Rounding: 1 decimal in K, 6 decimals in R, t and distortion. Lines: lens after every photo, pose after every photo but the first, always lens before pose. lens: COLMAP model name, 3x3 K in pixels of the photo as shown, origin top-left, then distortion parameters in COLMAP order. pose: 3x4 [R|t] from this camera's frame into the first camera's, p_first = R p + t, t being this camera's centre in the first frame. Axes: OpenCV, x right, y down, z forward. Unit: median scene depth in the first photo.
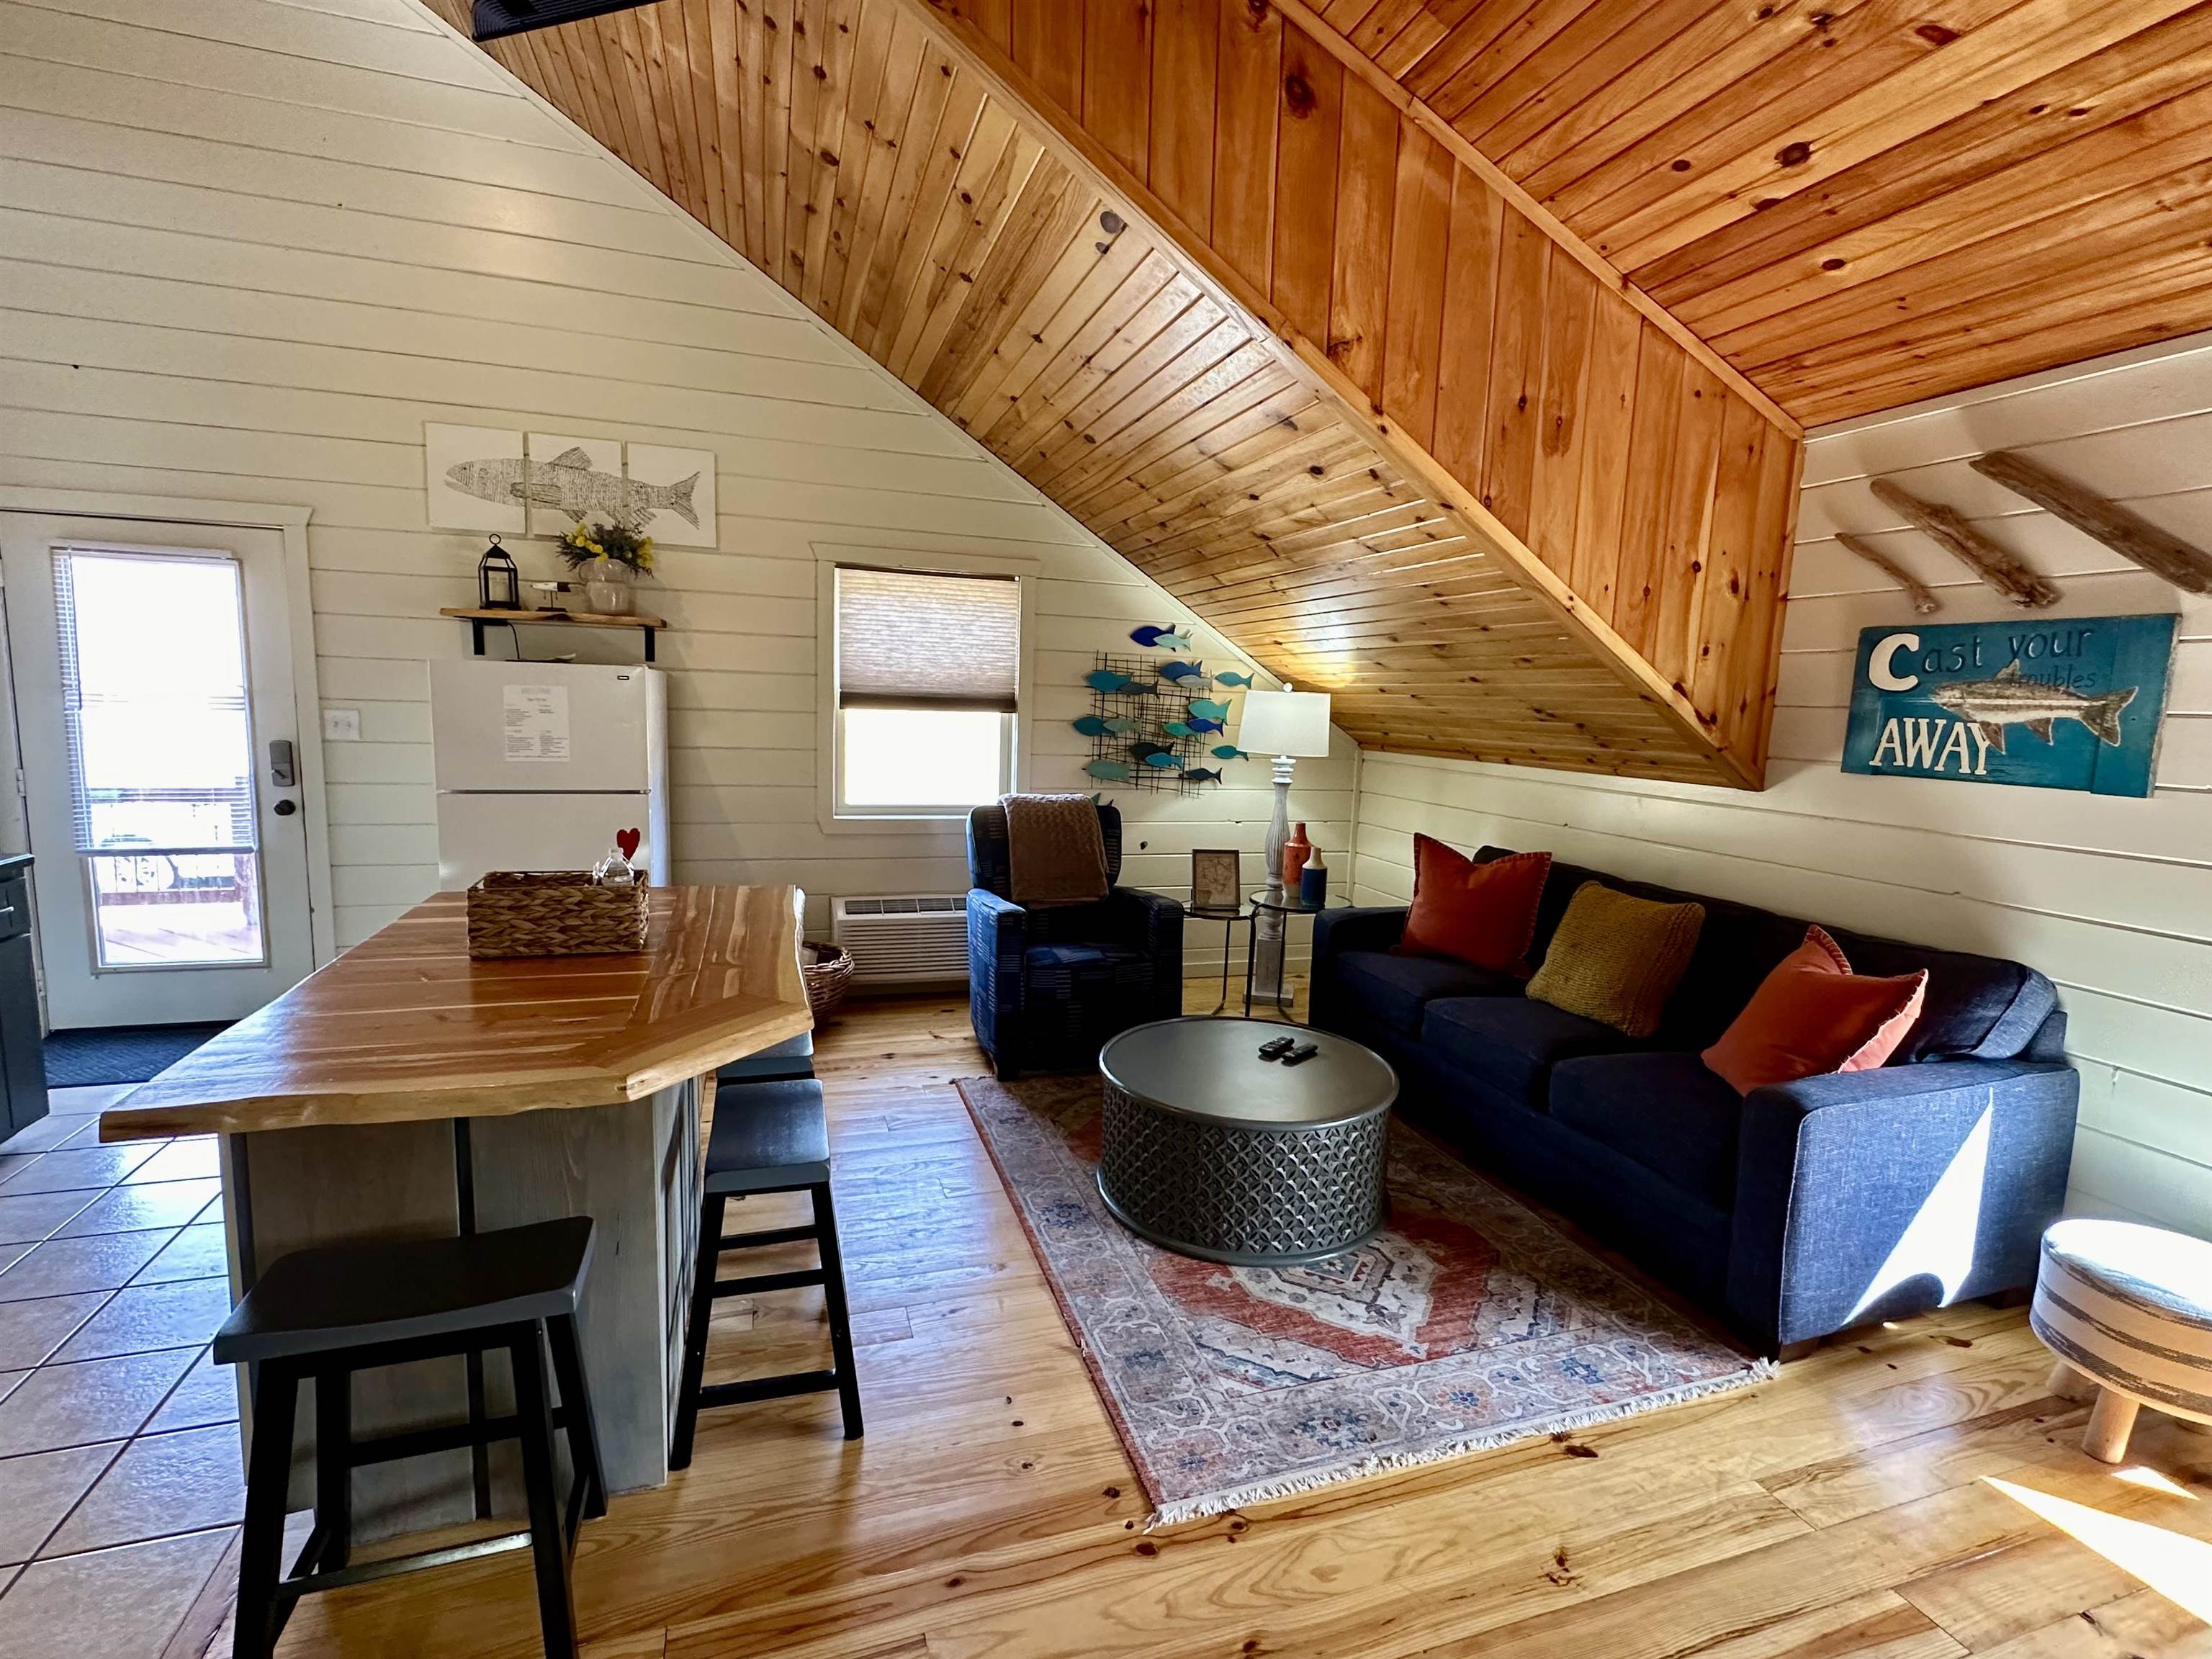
lens RADIAL K [[1018.1, 0, 1107.5], [0, 1018.1, 827.6], [0, 0, 1]] dist [-0.002830, 0.000353]
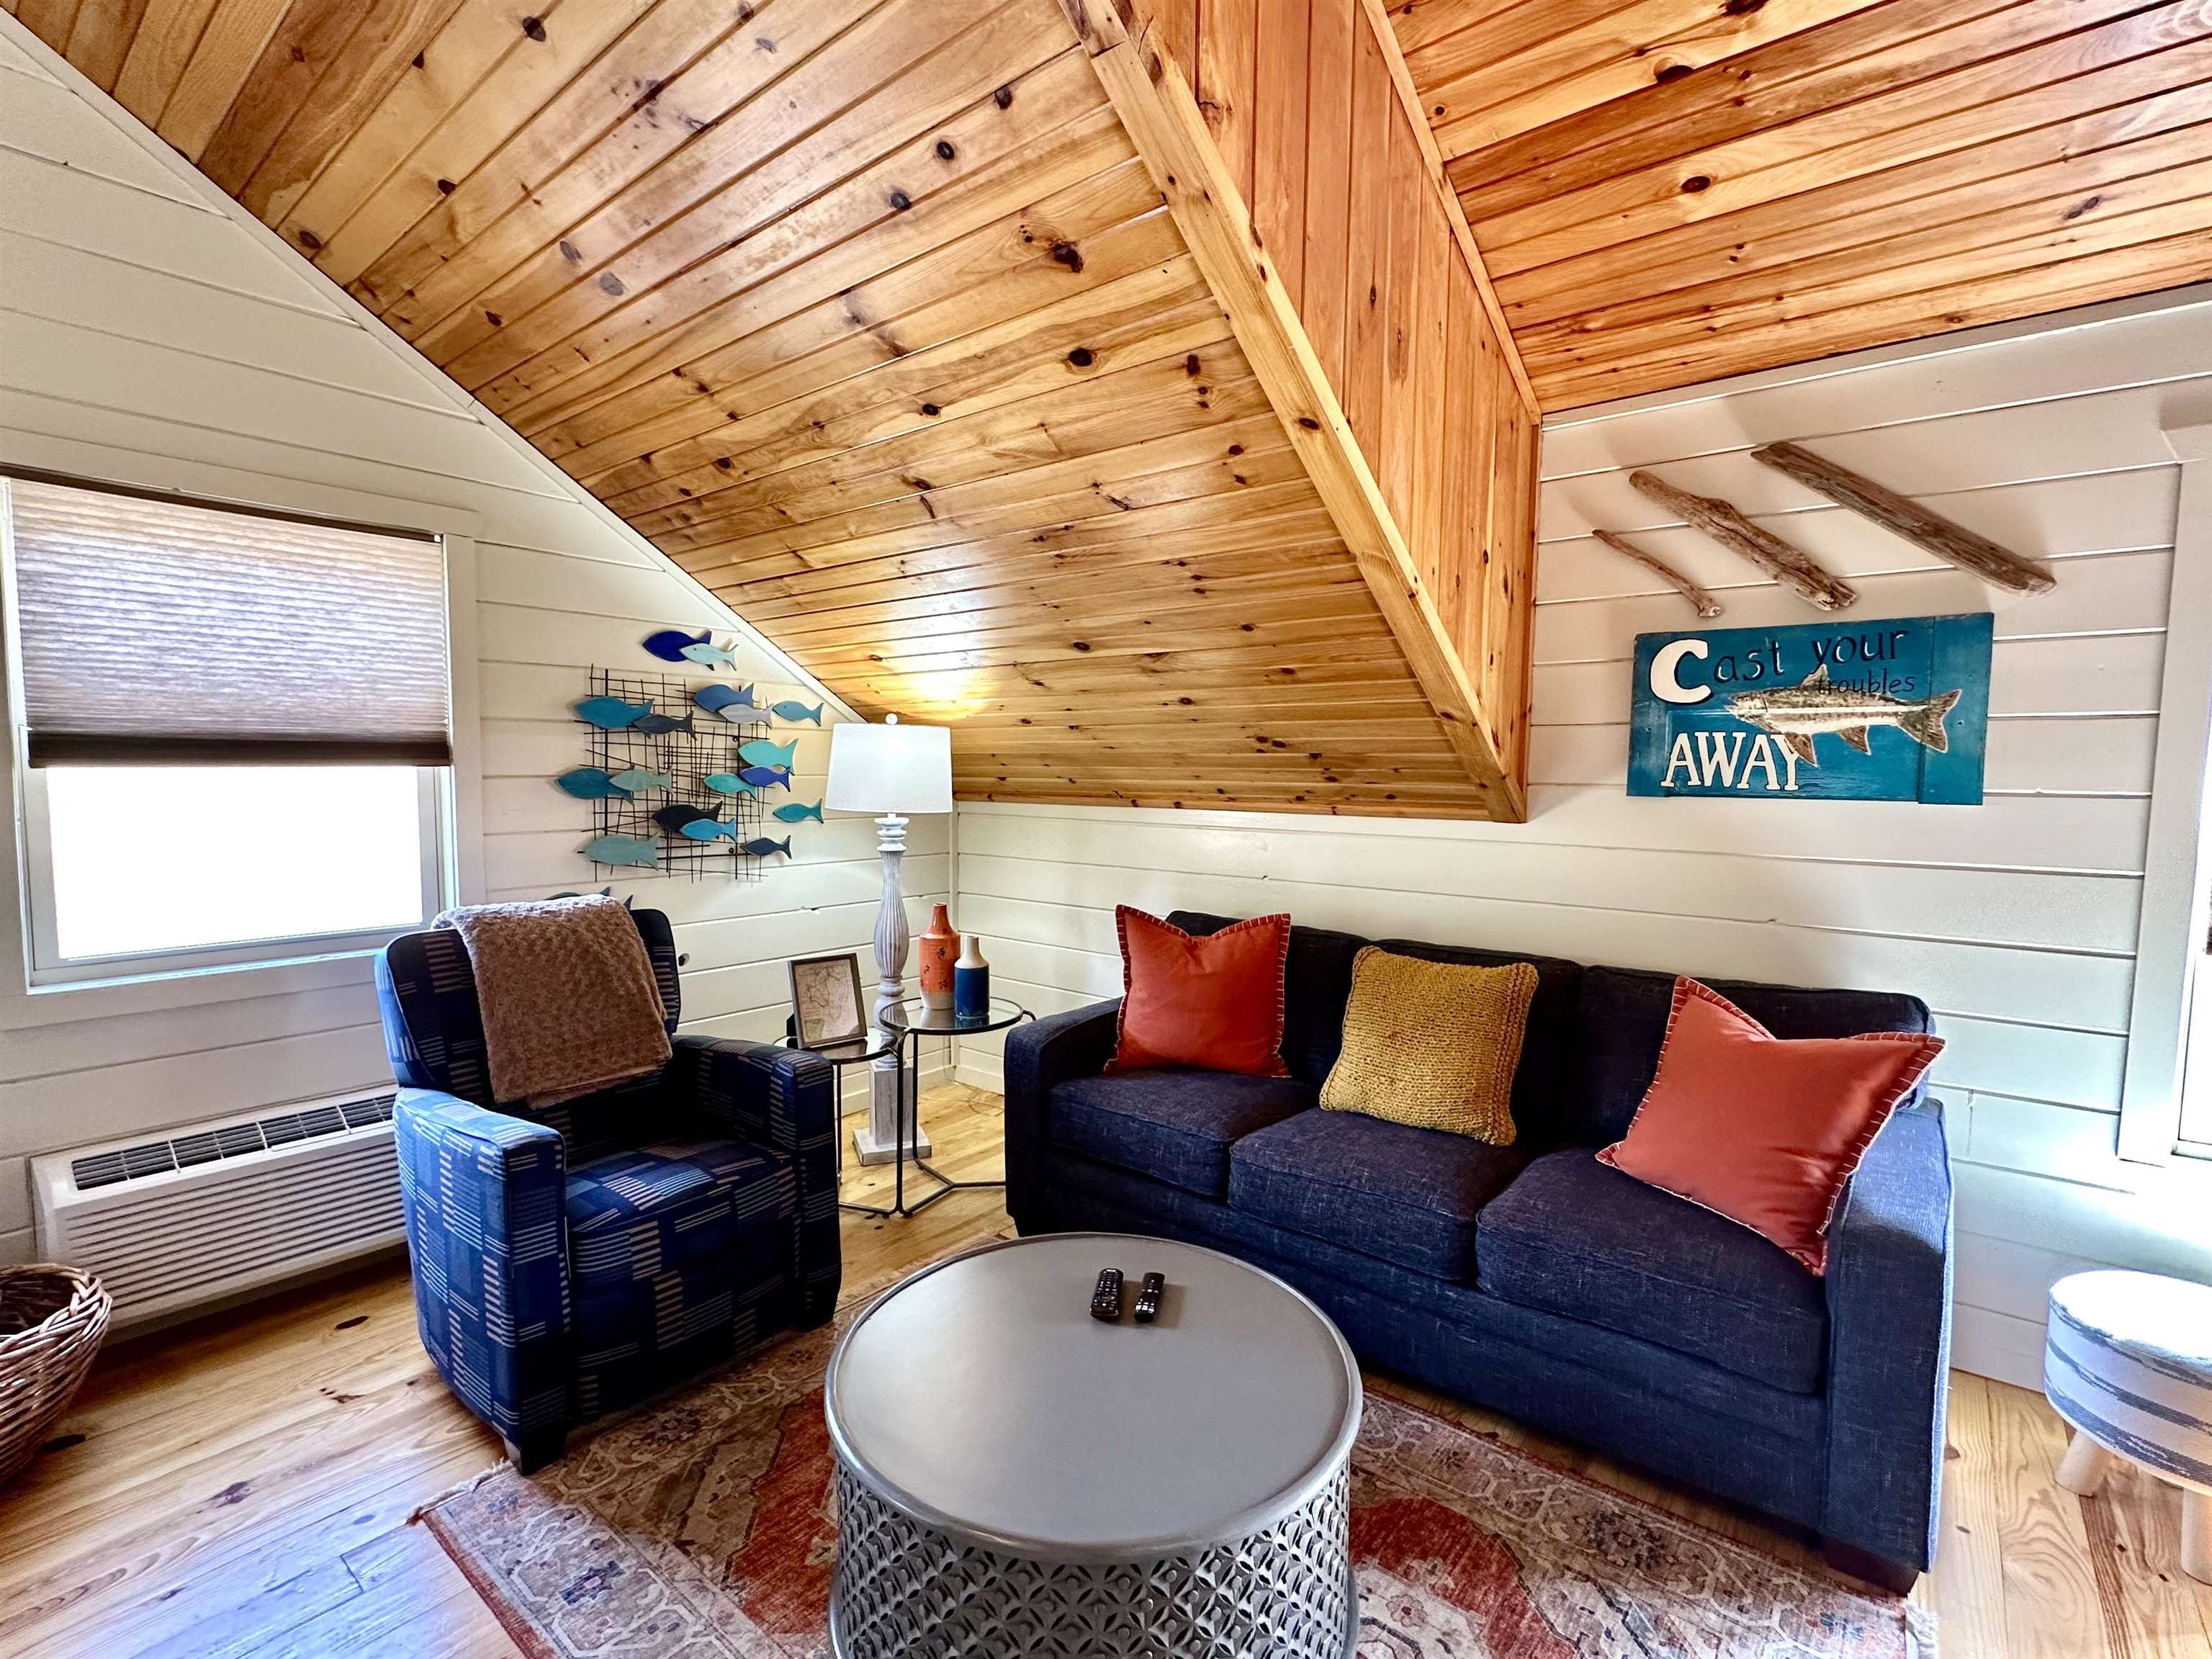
lens RADIAL K [[1018.1, 0, 1103.0], [0, 1018.1, 833.1], [0, 0, 1]] dist [-0.002830, 0.000353]
pose [[0.842560, -0.065495, 0.534605, -0.114423], [0.090381, 0.995697, -0.020460, -0.036140], [-0.530965, 0.065557, 0.844854, 0.395040]]
